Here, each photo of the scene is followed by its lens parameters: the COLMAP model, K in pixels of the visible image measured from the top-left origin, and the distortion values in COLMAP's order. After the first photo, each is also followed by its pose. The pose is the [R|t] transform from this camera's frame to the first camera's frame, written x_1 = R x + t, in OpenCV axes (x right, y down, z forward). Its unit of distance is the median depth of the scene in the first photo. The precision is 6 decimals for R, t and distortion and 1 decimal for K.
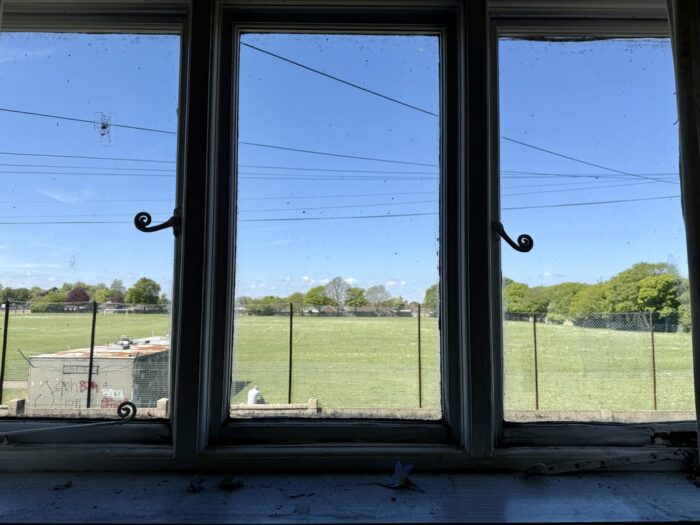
lens RADIAL K [[488.6, 0, 350.7], [0, 488.6, 263.5], [0, 0, 1]] dist [0.001419, 0.000226]
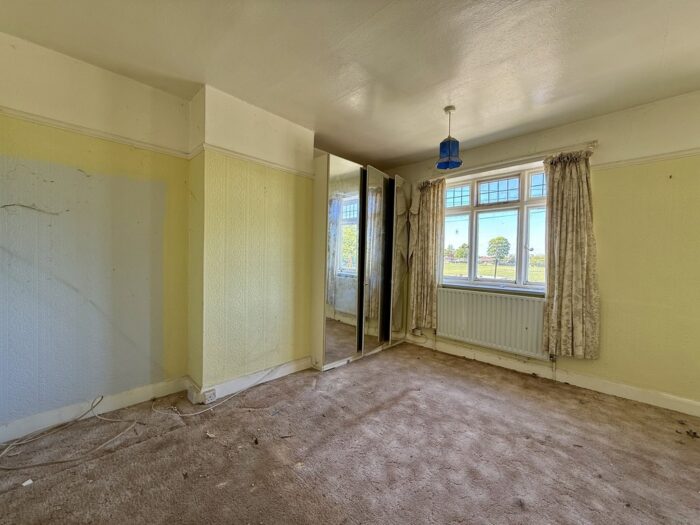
lens RADIAL K [[282.0, 0, 350.2], [0, 282.0, 261.2], [0, 0, 1]] dist [-0.001248, -0.000151]
pose [[0.707061, 0.021801, -0.706816, 1.117385], [0.044683, 0.996150, 0.075423, -0.233587], [0.705739, -0.084911, 0.703365, -2.584373]]
